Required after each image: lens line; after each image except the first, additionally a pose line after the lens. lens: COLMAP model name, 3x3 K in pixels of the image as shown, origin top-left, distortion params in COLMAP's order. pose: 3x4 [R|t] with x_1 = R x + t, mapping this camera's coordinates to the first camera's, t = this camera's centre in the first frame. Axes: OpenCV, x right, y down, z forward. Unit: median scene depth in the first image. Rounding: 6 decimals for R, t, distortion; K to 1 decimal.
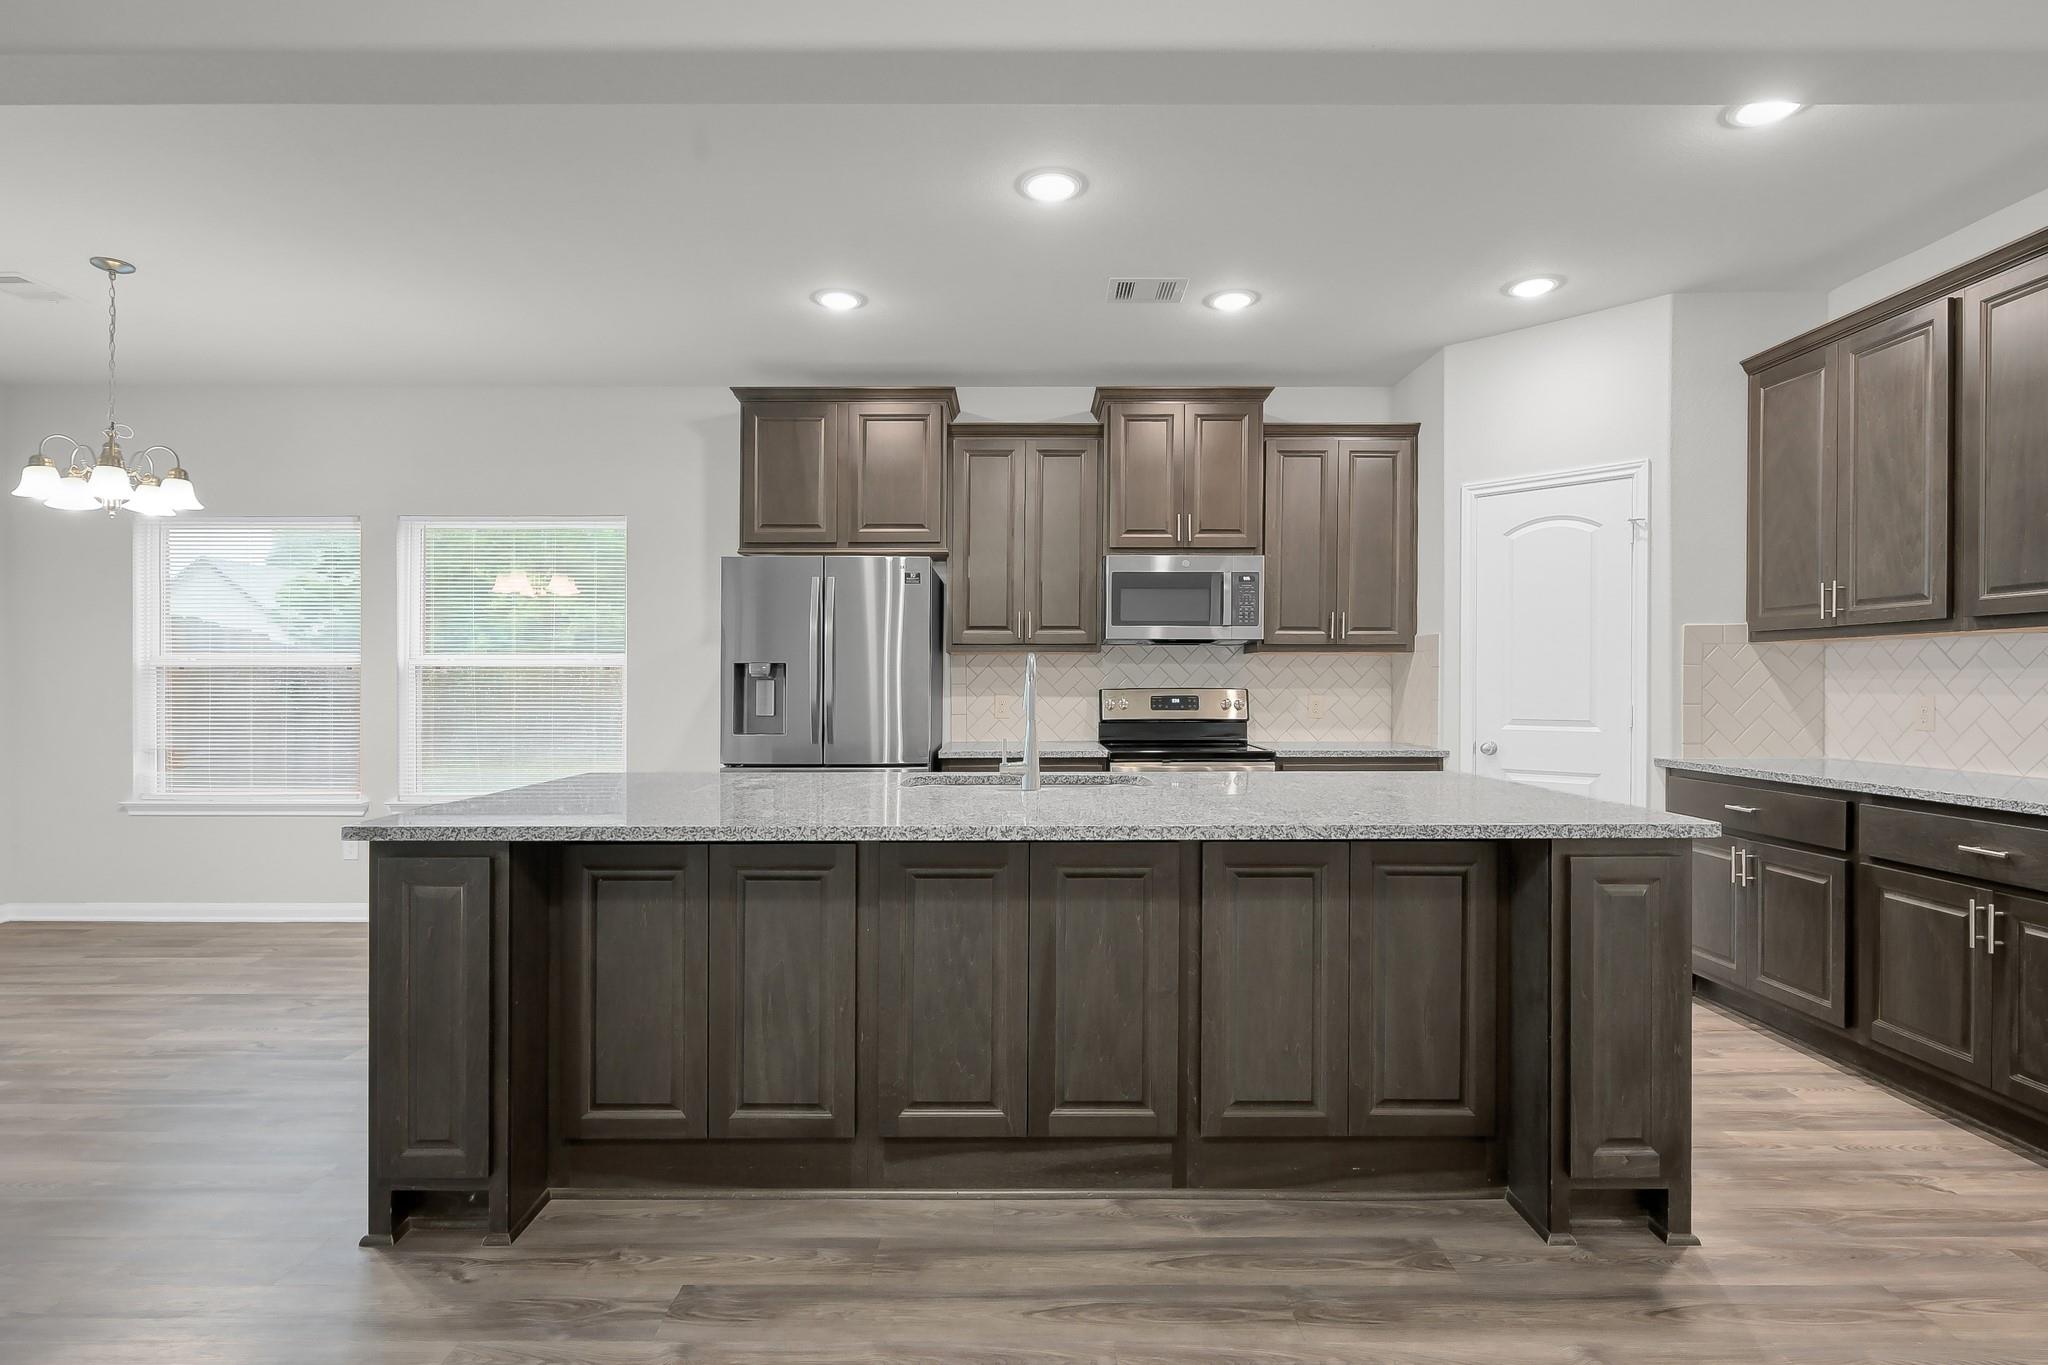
lens RADIAL K [[1026.4, 0, 1020.5], [0, 1026.4, 690.1], [0, 0, 1]] dist [0.002328, 0.000845]
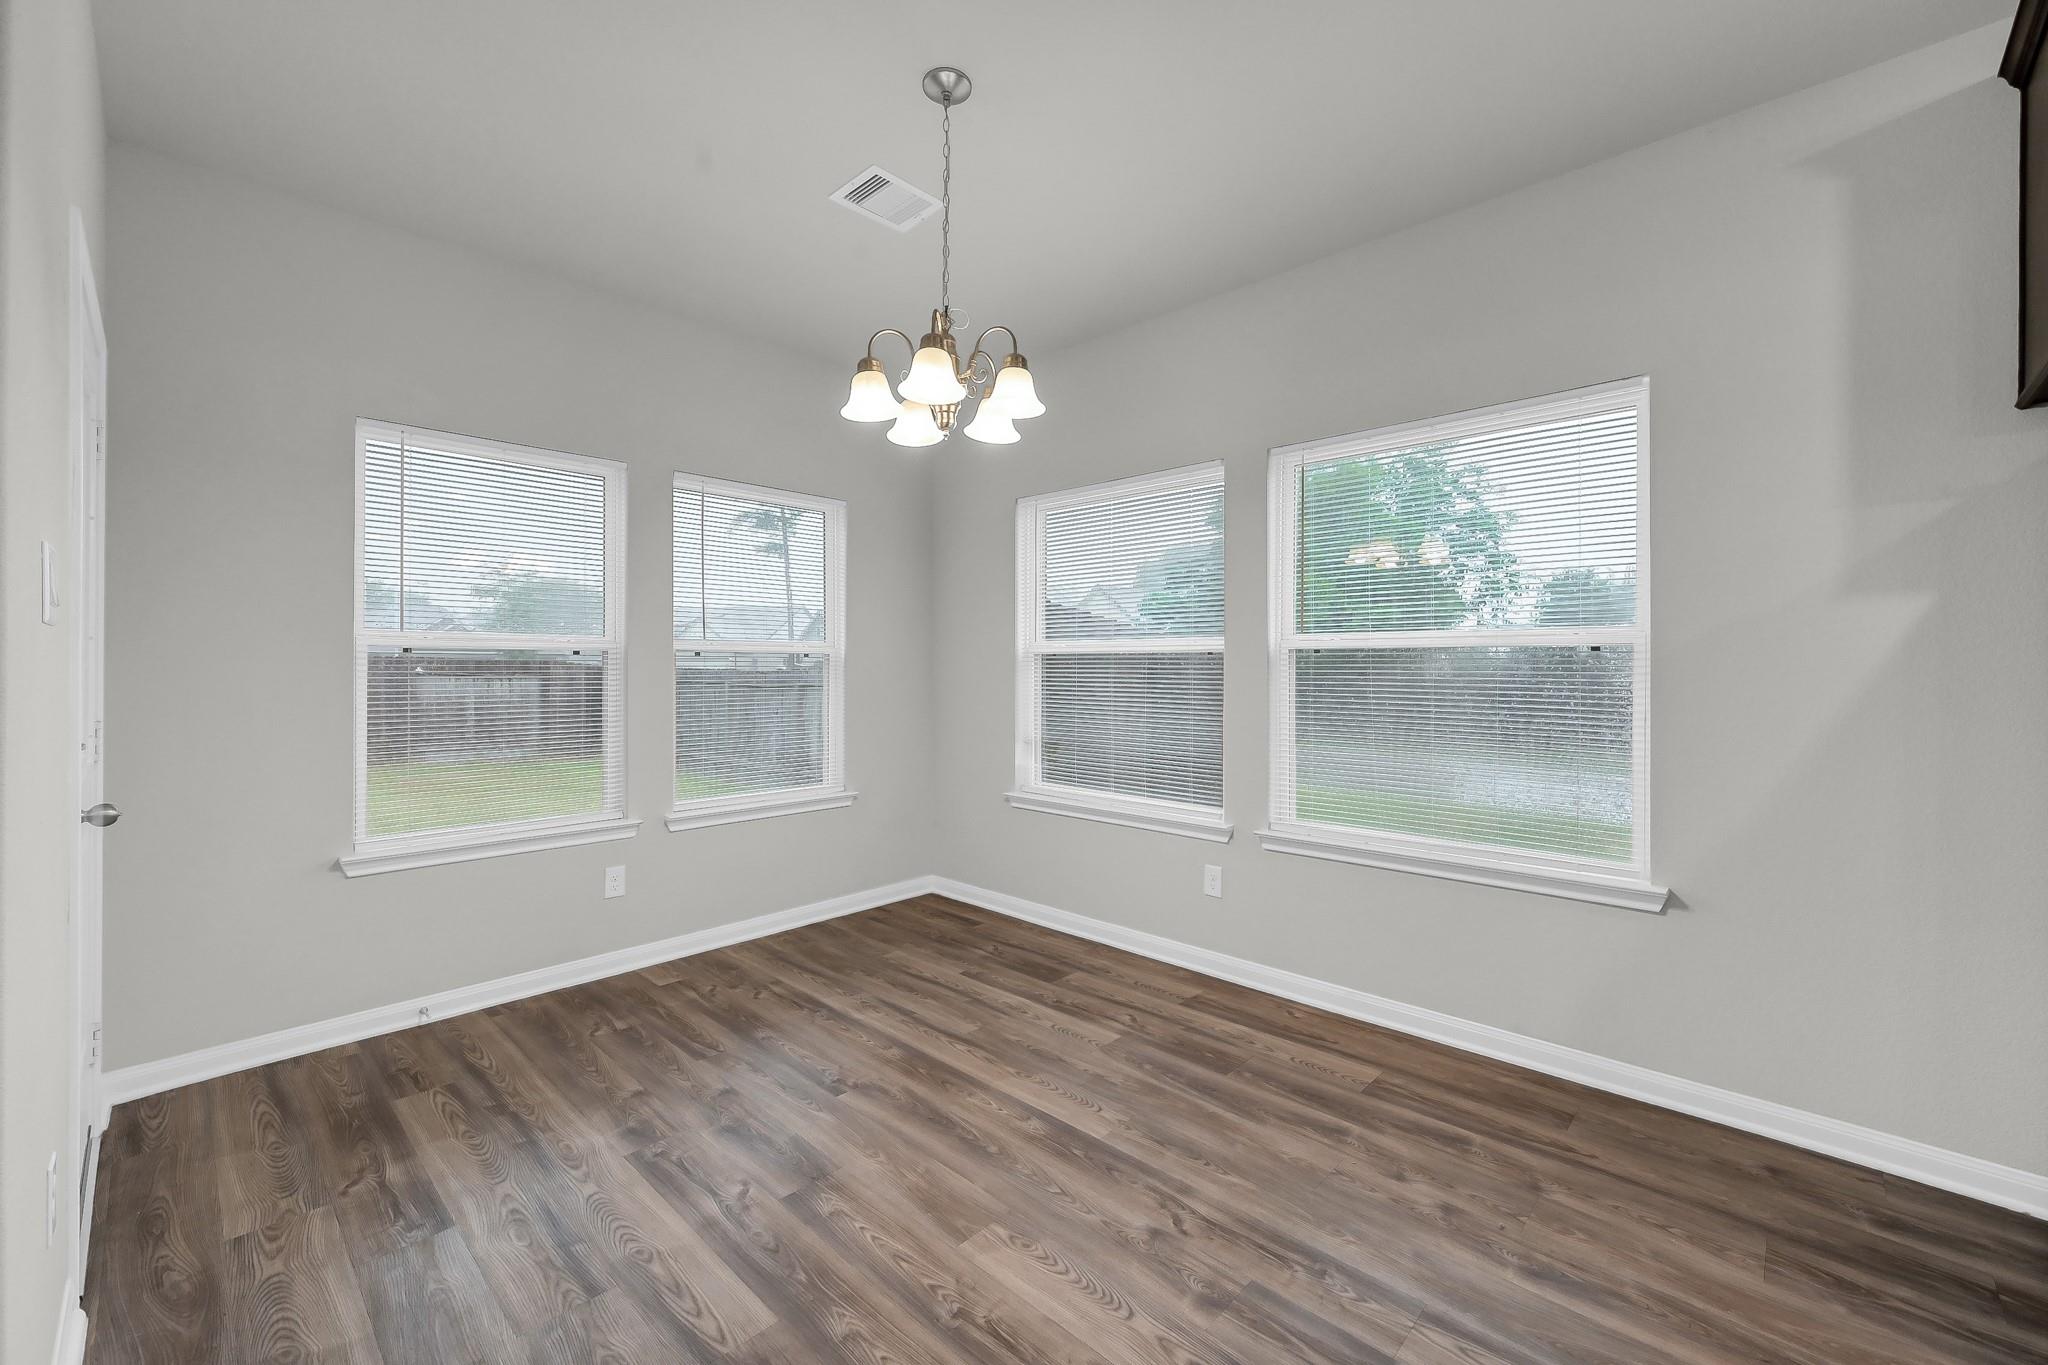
lens RADIAL K [[822.3, 0, 1015.6], [0, 822.3, 670.3], [0, 0, 1]] dist [-0.000541, -0.000115]
pose [[0.714545, 0.001985, -0.699586, -0.377360], [-0.004681, 0.999987, -0.001944, -0.007066], [0.699574, 0.004664, 0.714545, 0.525857]]
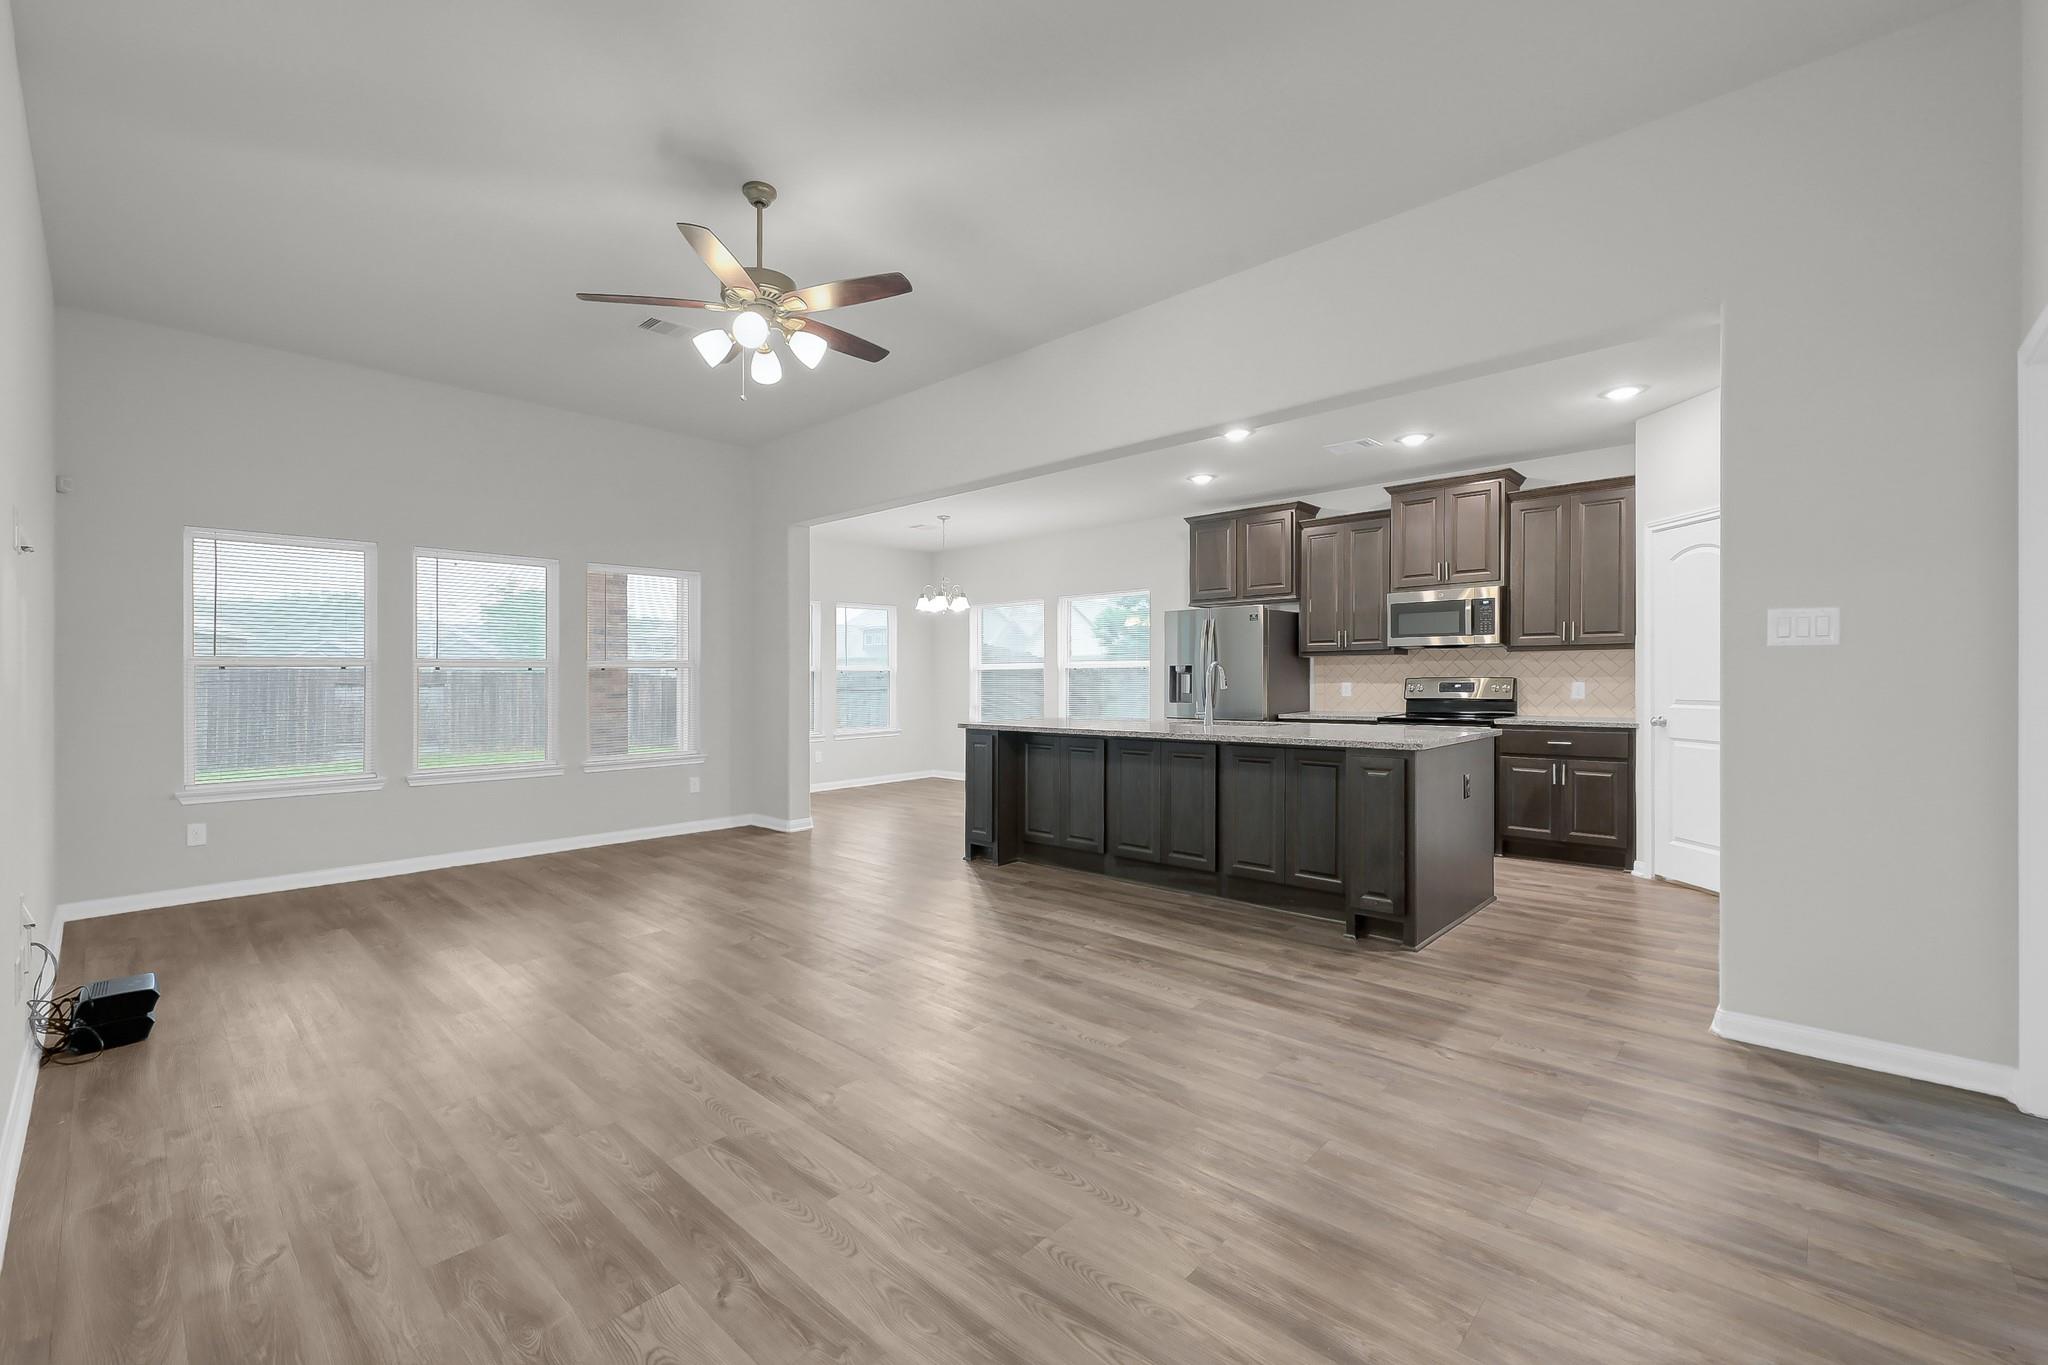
lens RADIAL K [[856.9, 0, 1019.7], [0, 856.9, 680.5], [0, 0, 1]] dist [0.000892, 0.000059]
pose [[0.730604, -0.001715, -0.682799, 0.630989], [0.002397, 0.999997, 0.000054, 0.001398], [0.682797, -0.001676, 0.730606, -0.389362]]
